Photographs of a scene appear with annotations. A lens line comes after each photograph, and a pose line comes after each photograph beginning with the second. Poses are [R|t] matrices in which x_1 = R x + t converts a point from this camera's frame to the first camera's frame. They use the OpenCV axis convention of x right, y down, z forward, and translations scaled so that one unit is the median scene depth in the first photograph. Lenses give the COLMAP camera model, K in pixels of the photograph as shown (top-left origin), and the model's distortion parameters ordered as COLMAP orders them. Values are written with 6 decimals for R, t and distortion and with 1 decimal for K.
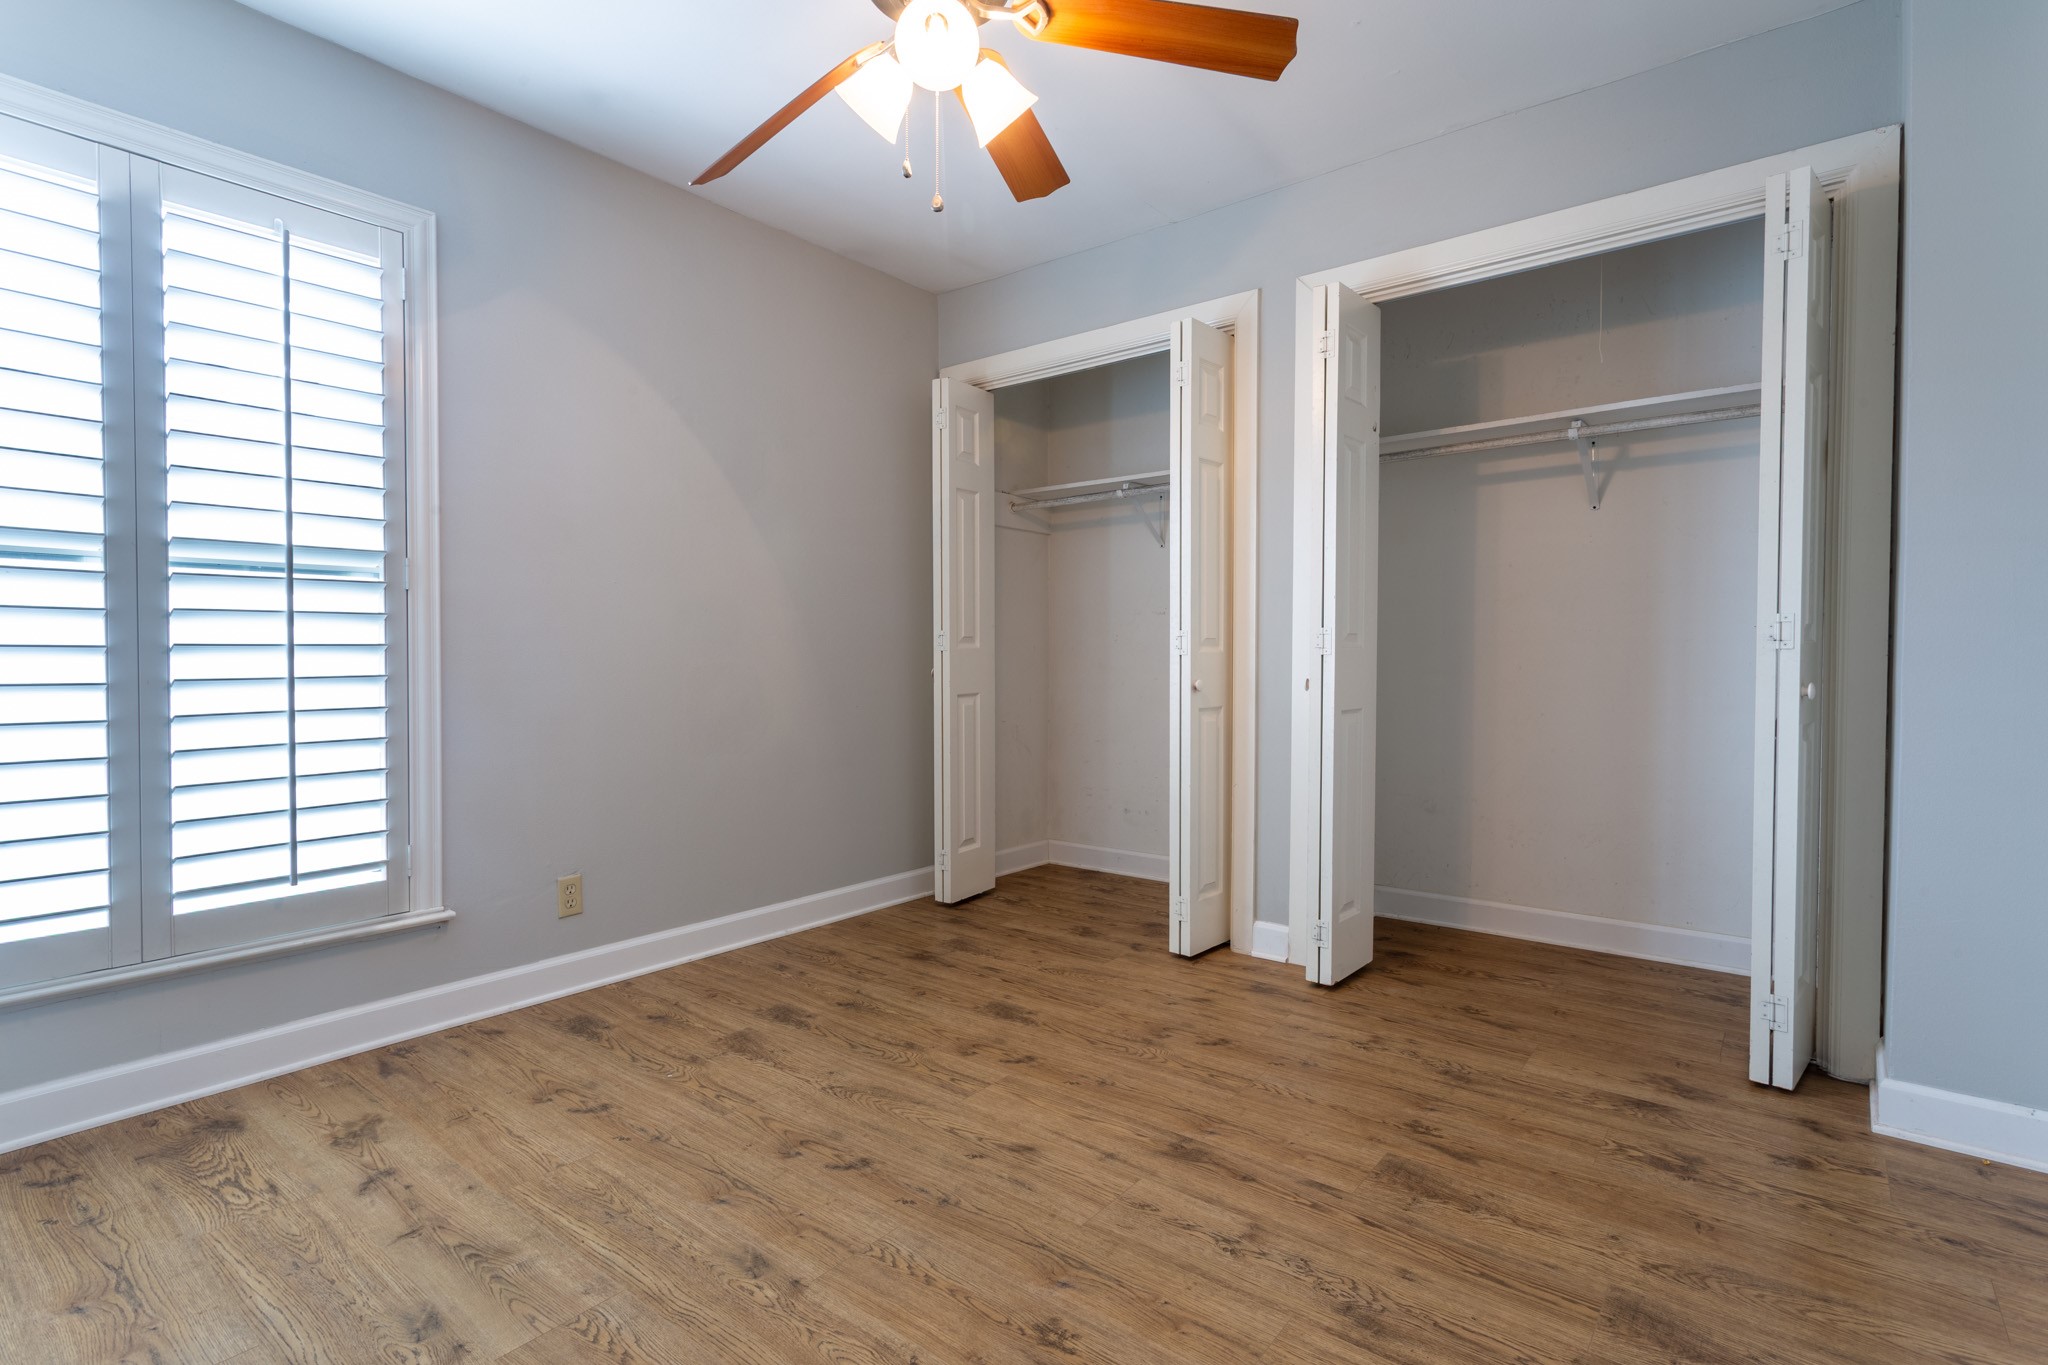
lens RADIAL K [[1018.1, 0, 978.1], [0, 1018.1, 679.3], [0, 0, 1]] dist [0.002507, 0.000837]
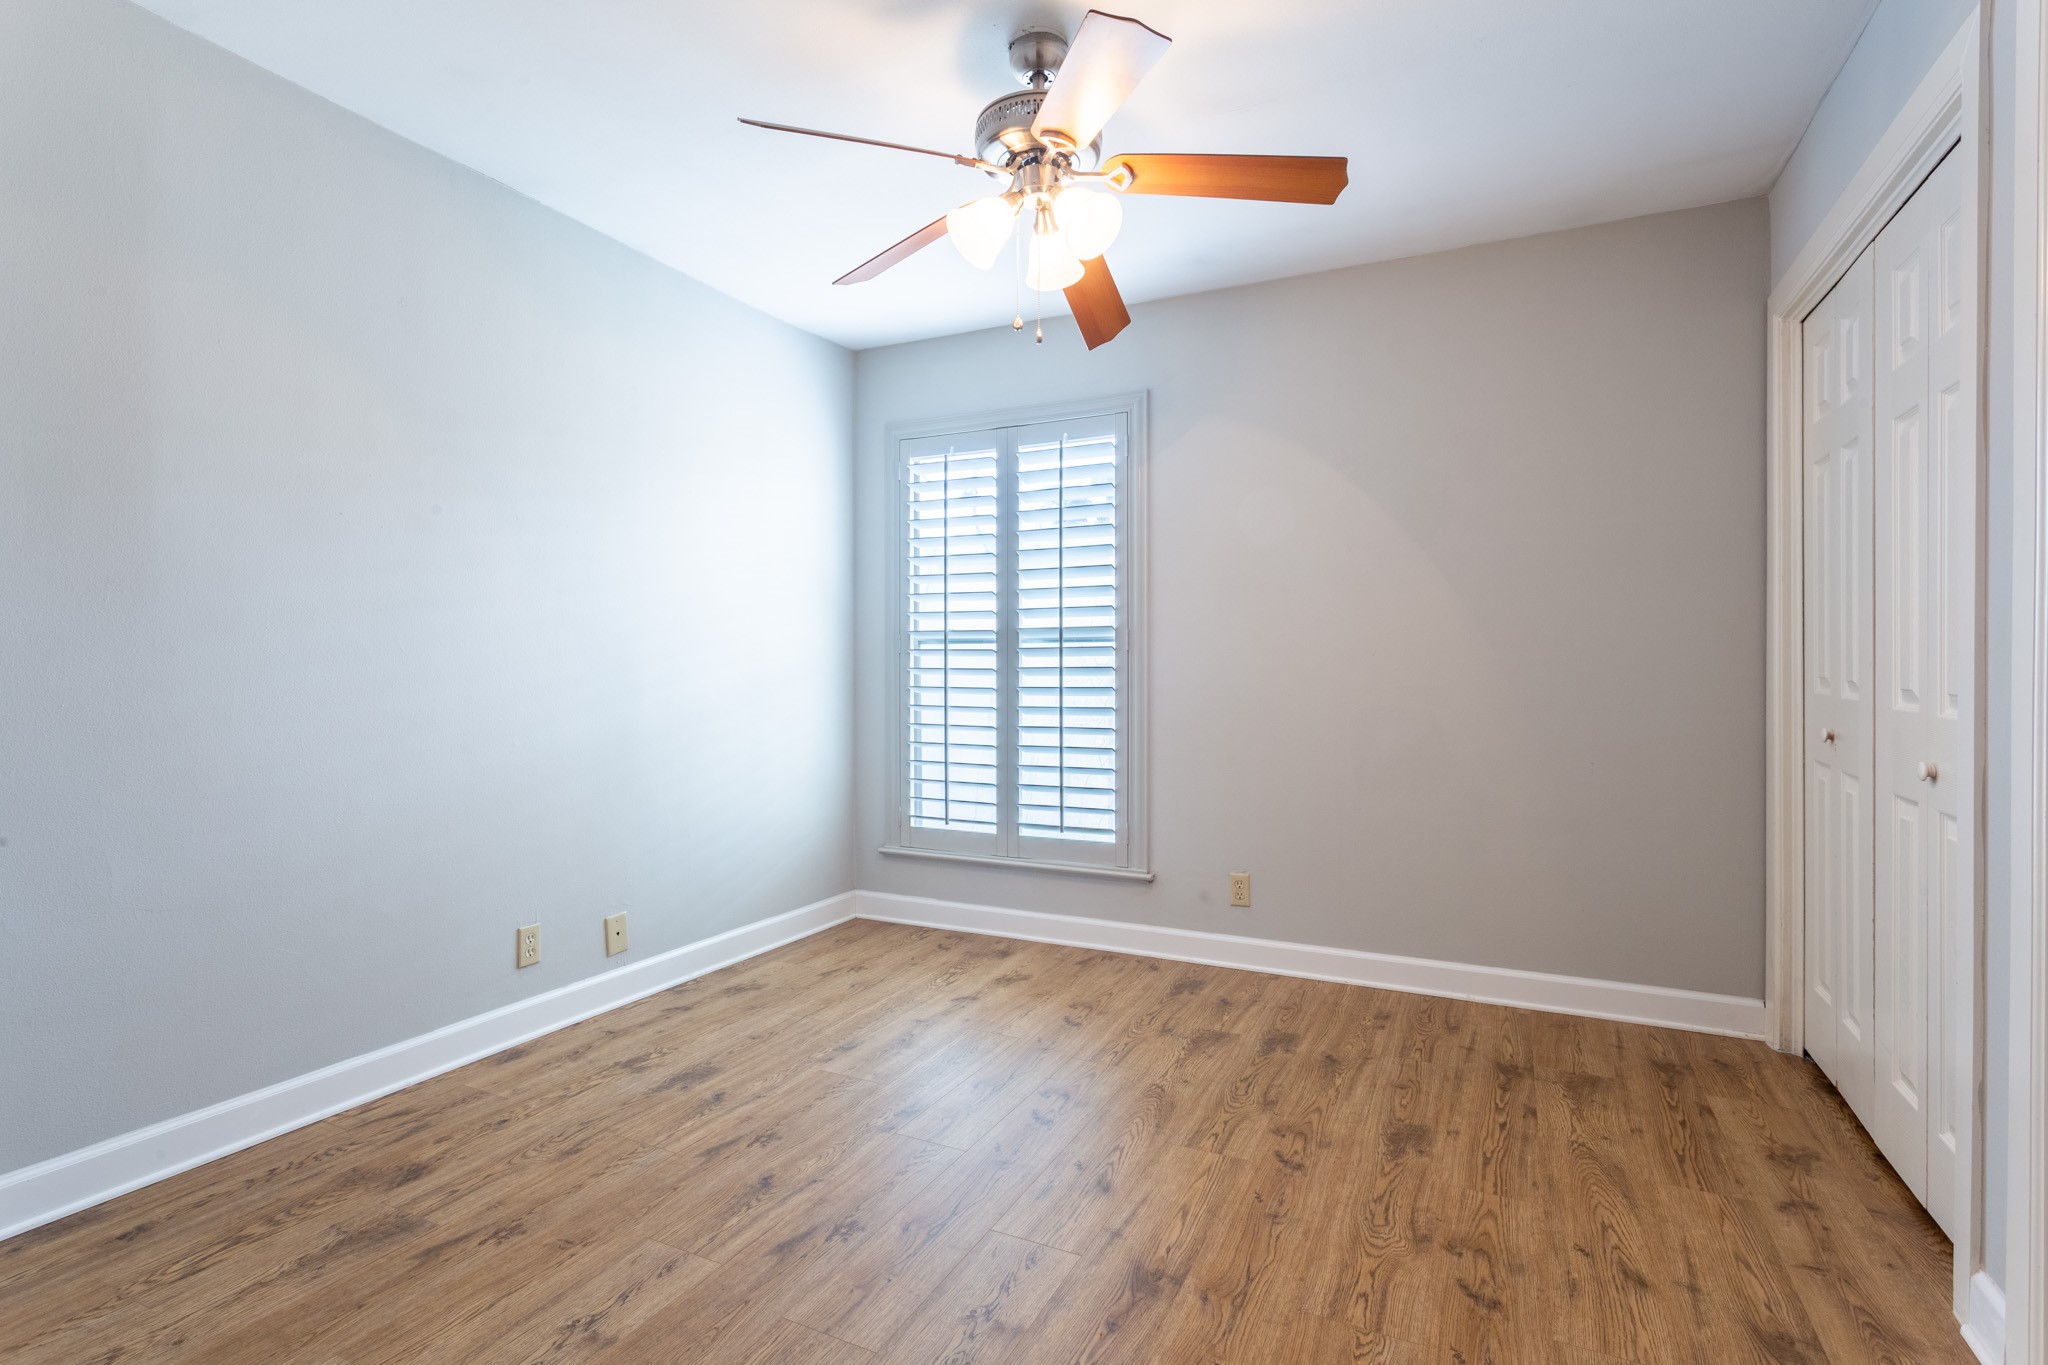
lens RADIAL K [[975.0, 0, 1023.5], [0, 975.0, 674.3], [0, 0, 1]] dist [-0.000701, 0.000741]
pose [[0.206264, 0.007022, -0.978471, 0.798382], [-0.019979, 0.999796, 0.002963, -0.054905], [0.978292, 0.018938, 0.206362, 0.554106]]
